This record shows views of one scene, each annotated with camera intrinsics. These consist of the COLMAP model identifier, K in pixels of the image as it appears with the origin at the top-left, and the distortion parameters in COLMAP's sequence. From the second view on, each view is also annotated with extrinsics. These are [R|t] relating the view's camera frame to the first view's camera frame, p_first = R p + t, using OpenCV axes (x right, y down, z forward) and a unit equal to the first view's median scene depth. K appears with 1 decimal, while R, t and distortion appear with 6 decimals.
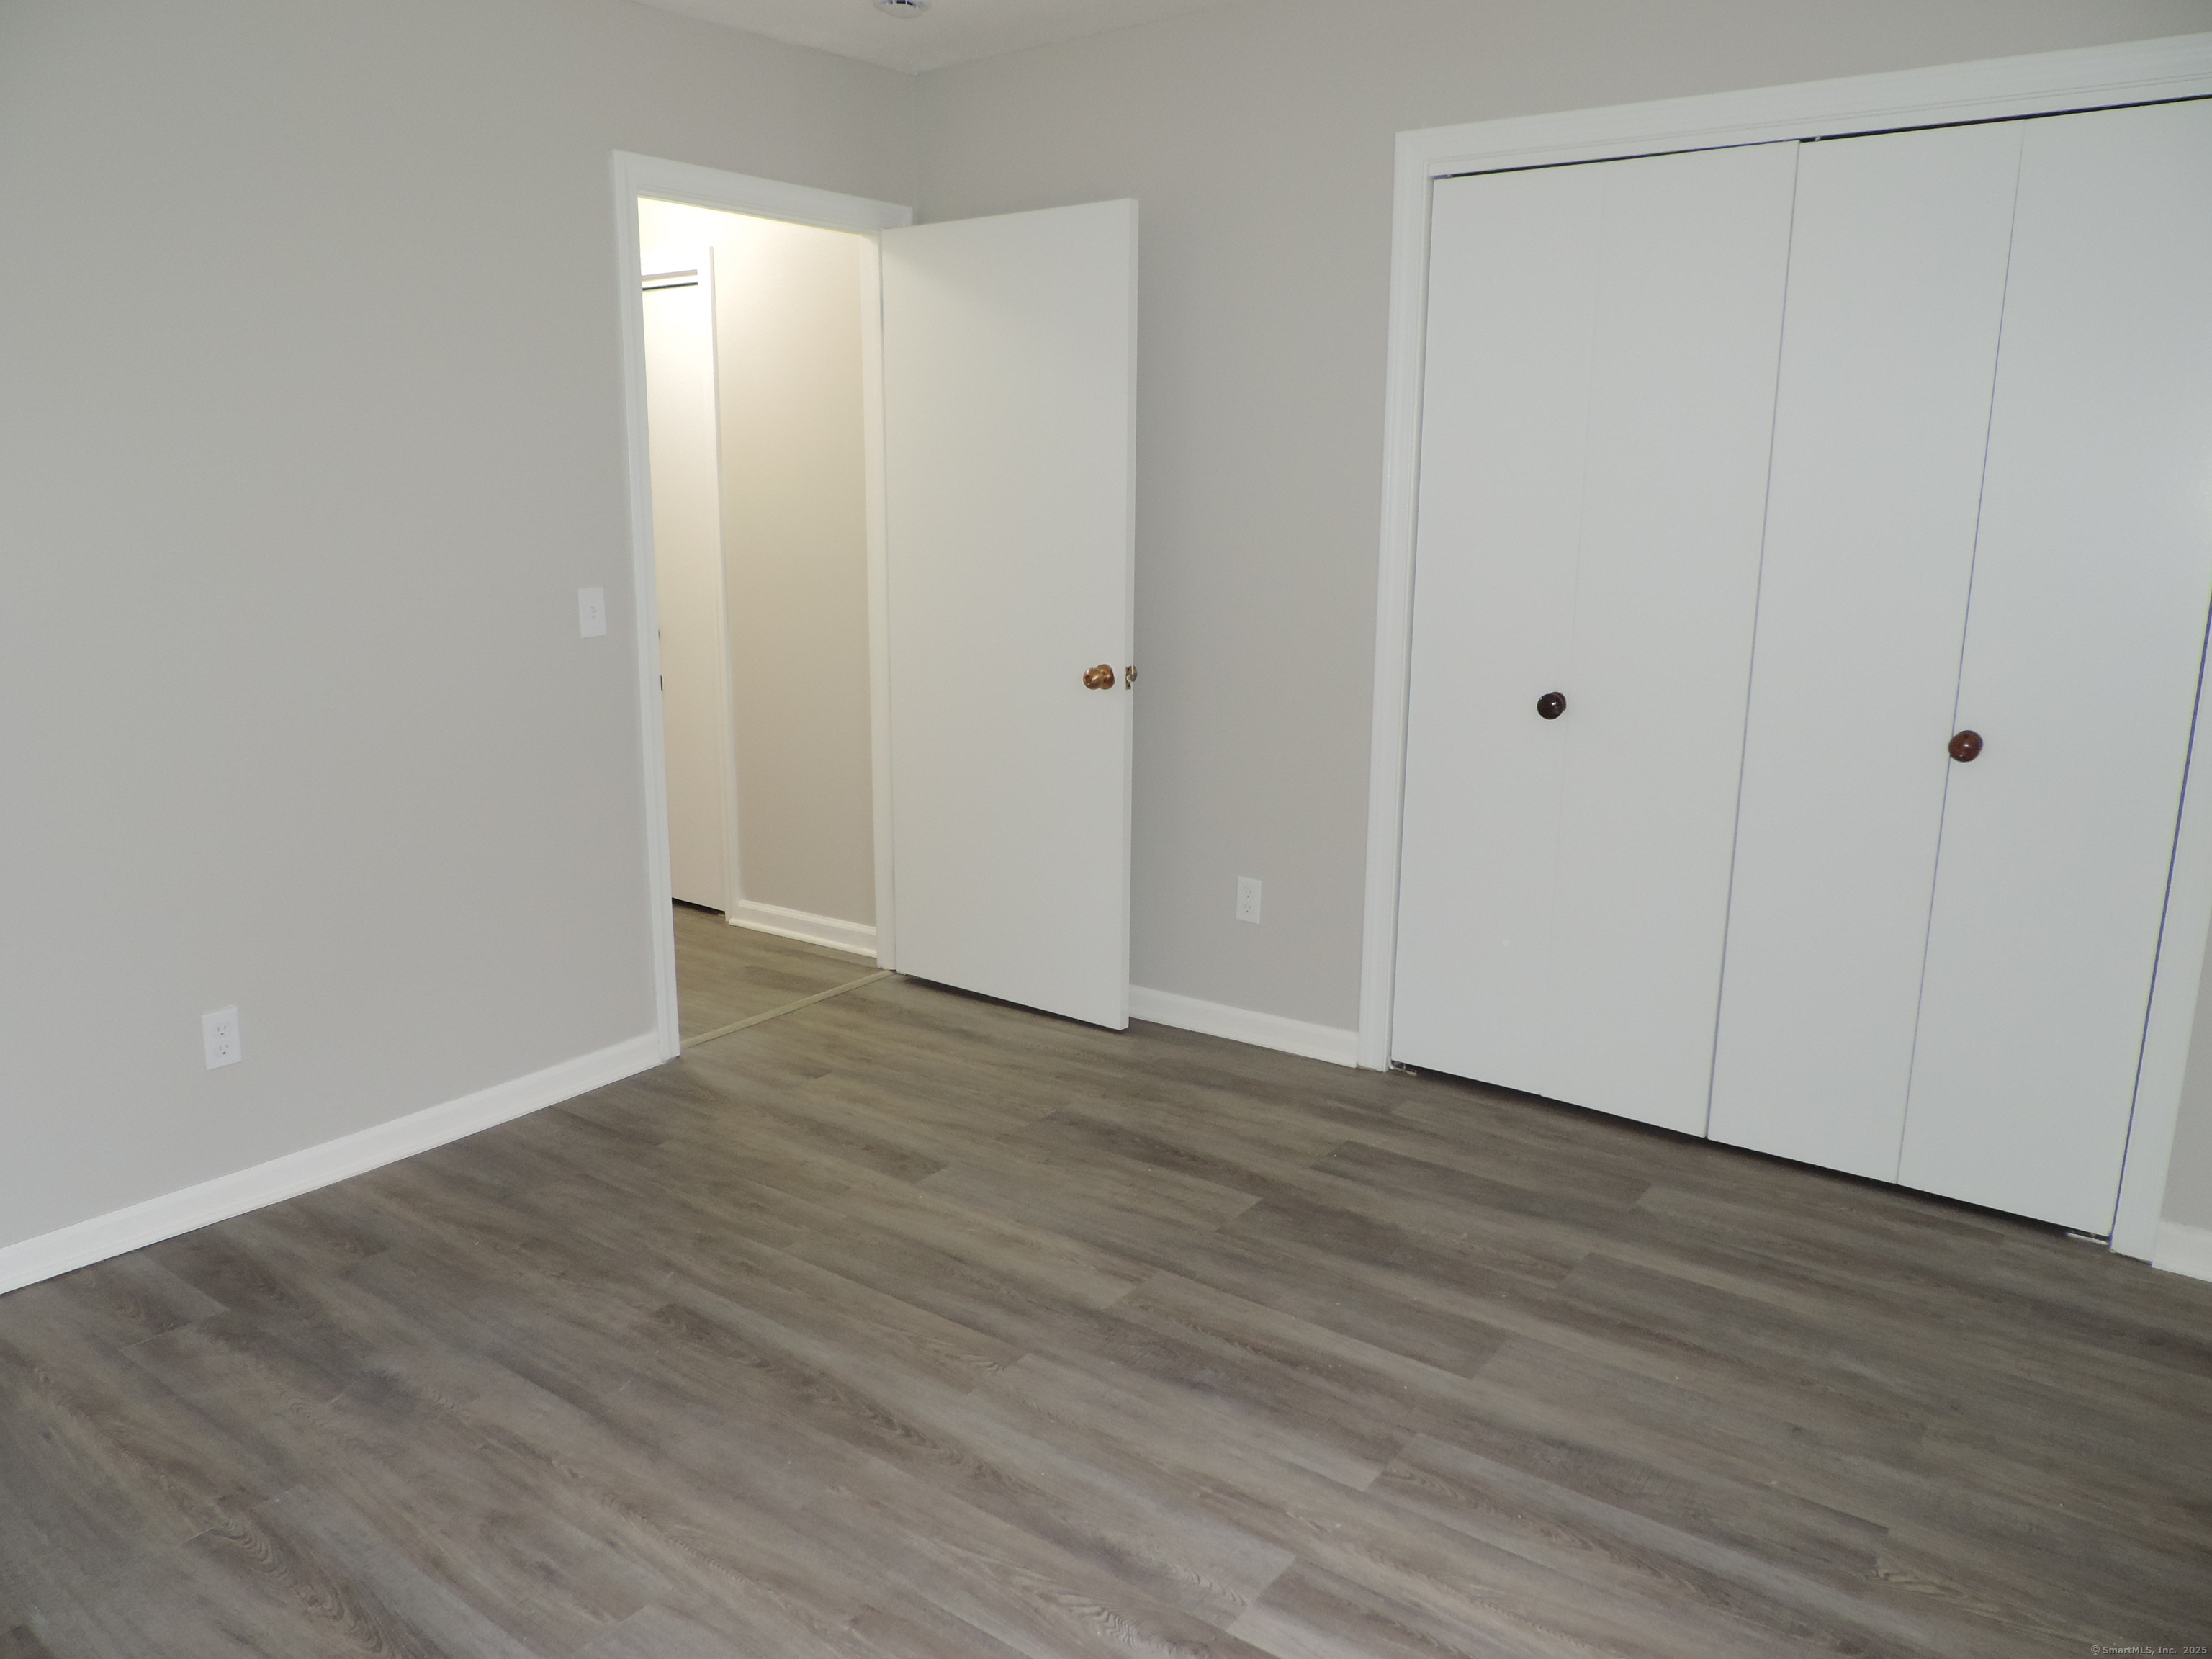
lens RADIAL K [[1584.8, 0, 1102.2], [0, 1584.8, 833.0], [0, 0, 1]] dist [-0.015799, -0.001558]
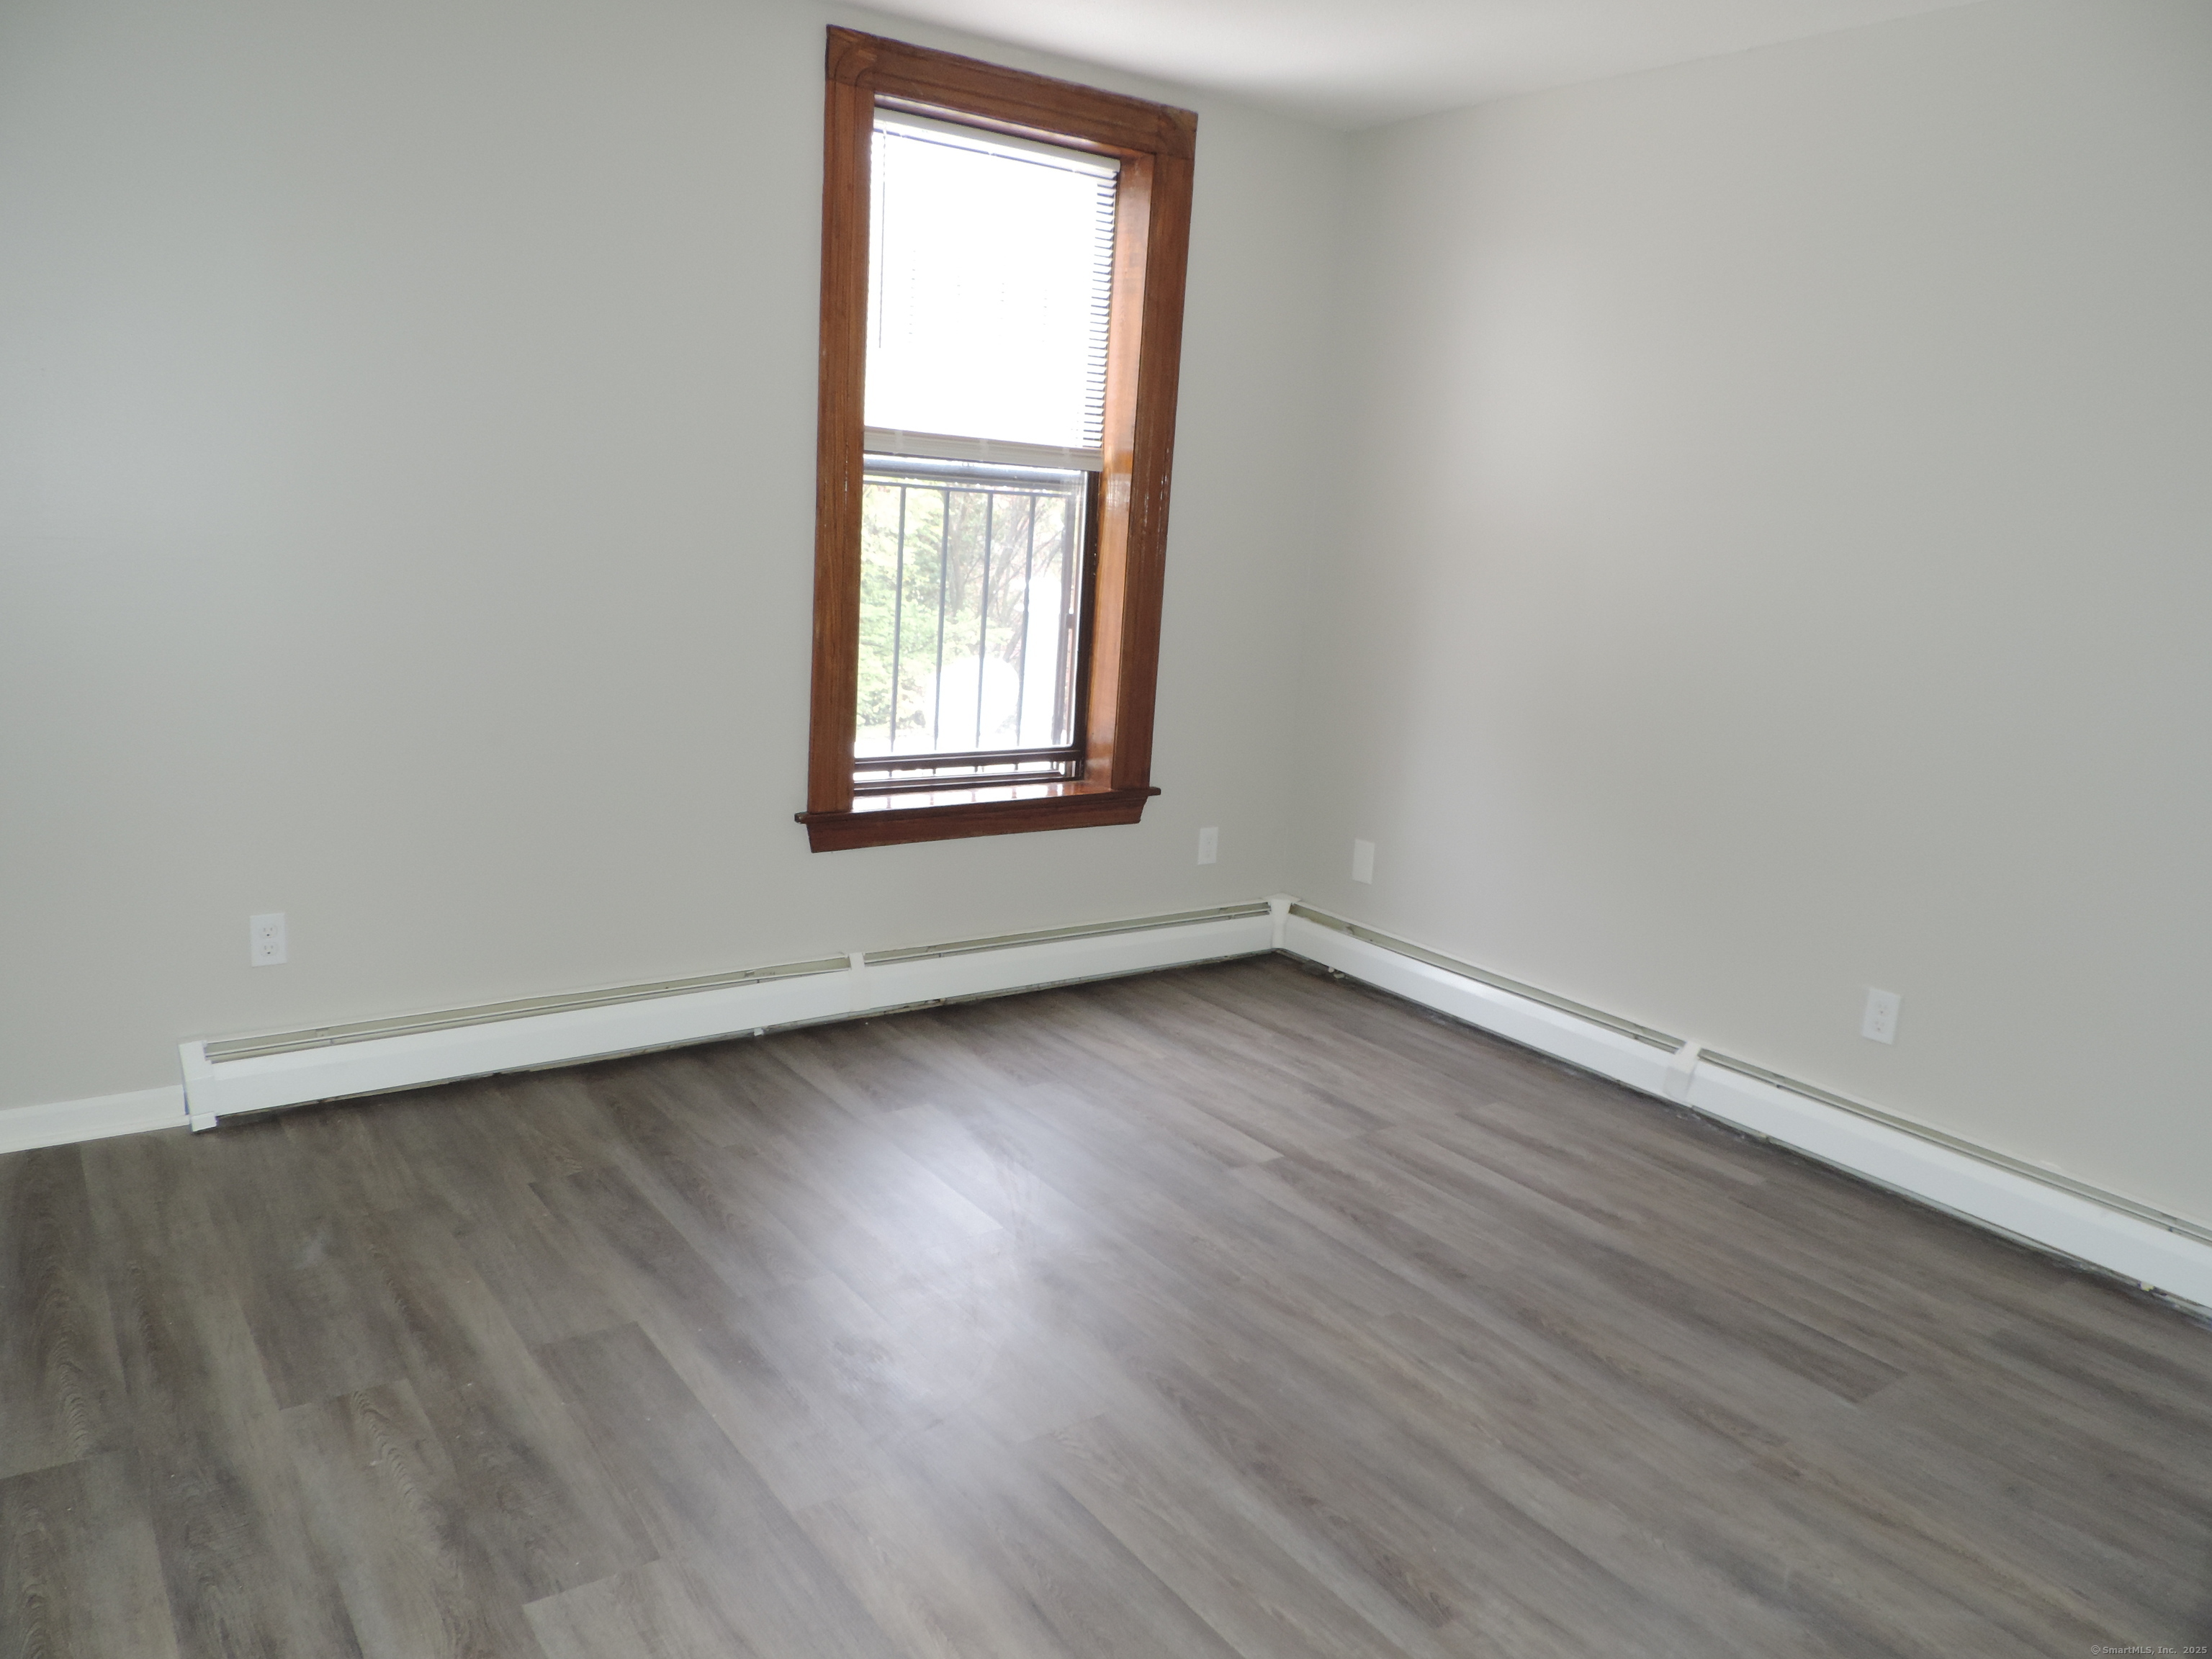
lens RADIAL K [[1584.8, 0, 1110.8], [0, 1584.8, 820.4], [0, 0, 1]] dist [-0.015799, -0.001558]
pose [[-0.953206, -0.116245, 0.279081, -0.277131], [0.002795, 0.919694, 0.392626, -0.319355], [-0.302310, 0.375033, -0.876332, 1.480695]]
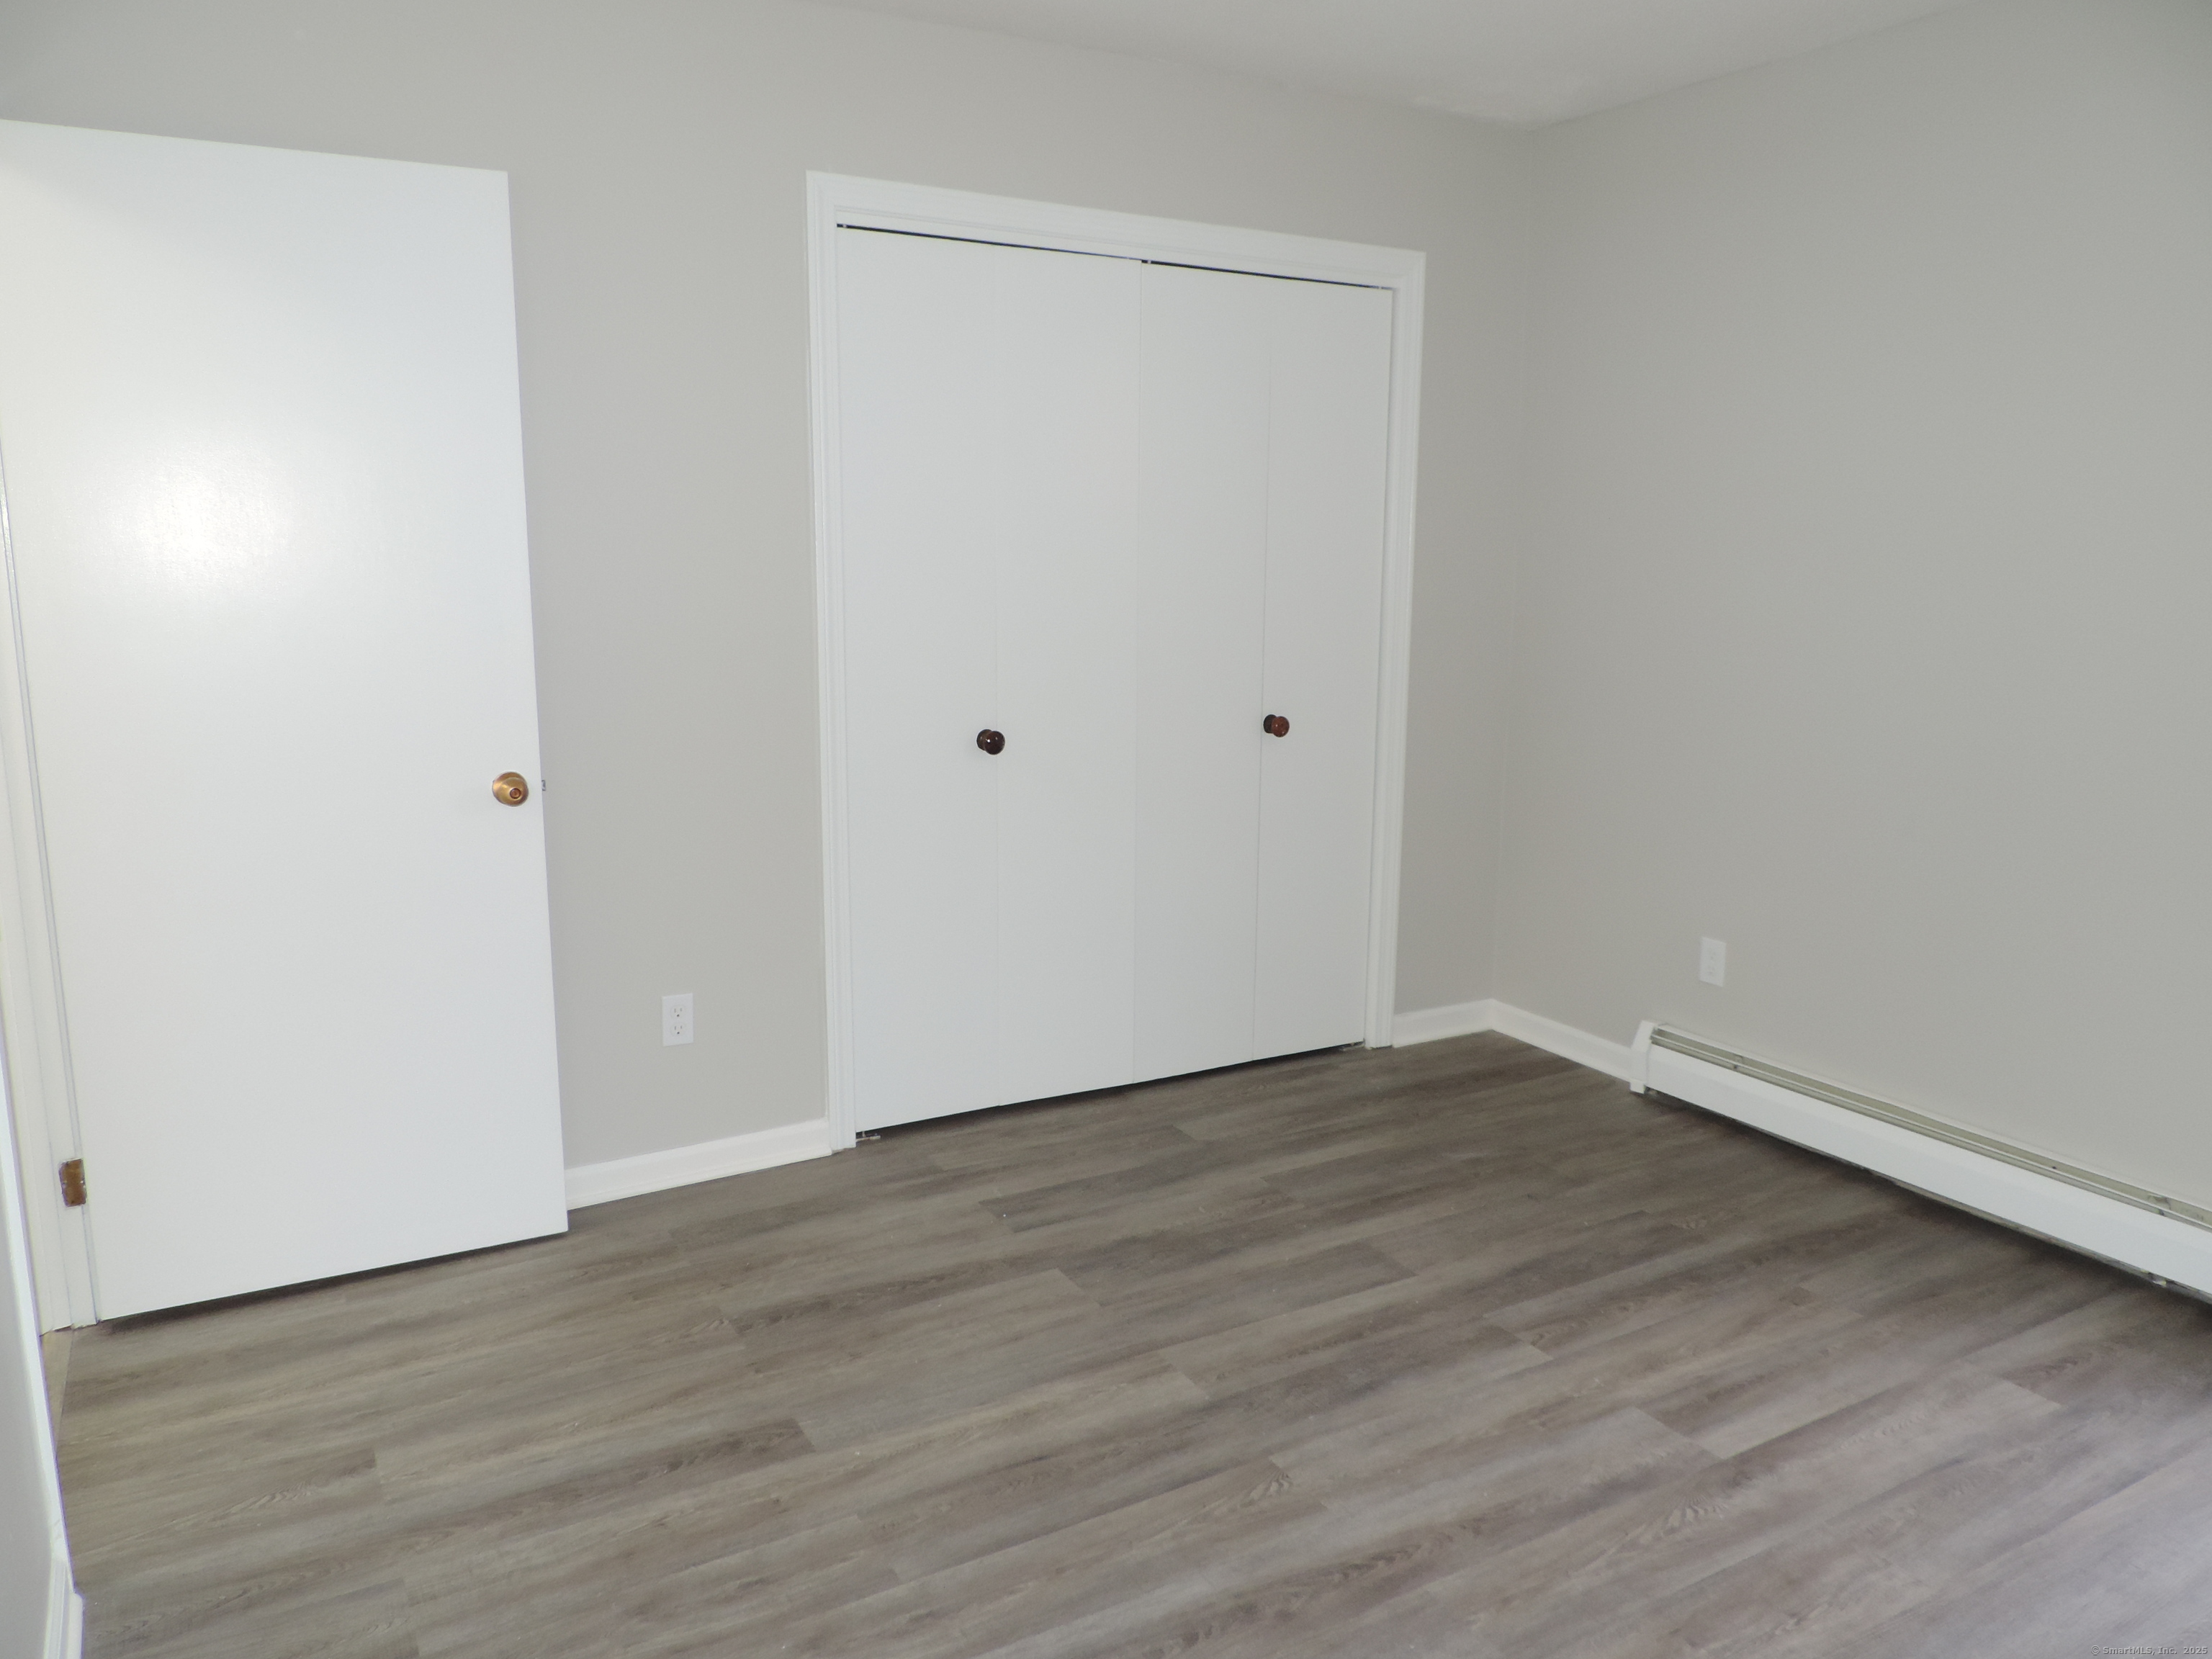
lens RADIAL K [[1584.8, 0, 1101.7], [0, 1584.8, 841.3], [0, 0, 1]] dist [-0.015799, -0.001558]
pose [[0.399937, -0.177525, 0.899186, -0.785821], [0.193861, 0.975251, 0.106318, -0.136288], [-0.895806, 0.131797, 0.424454, 0.575190]]
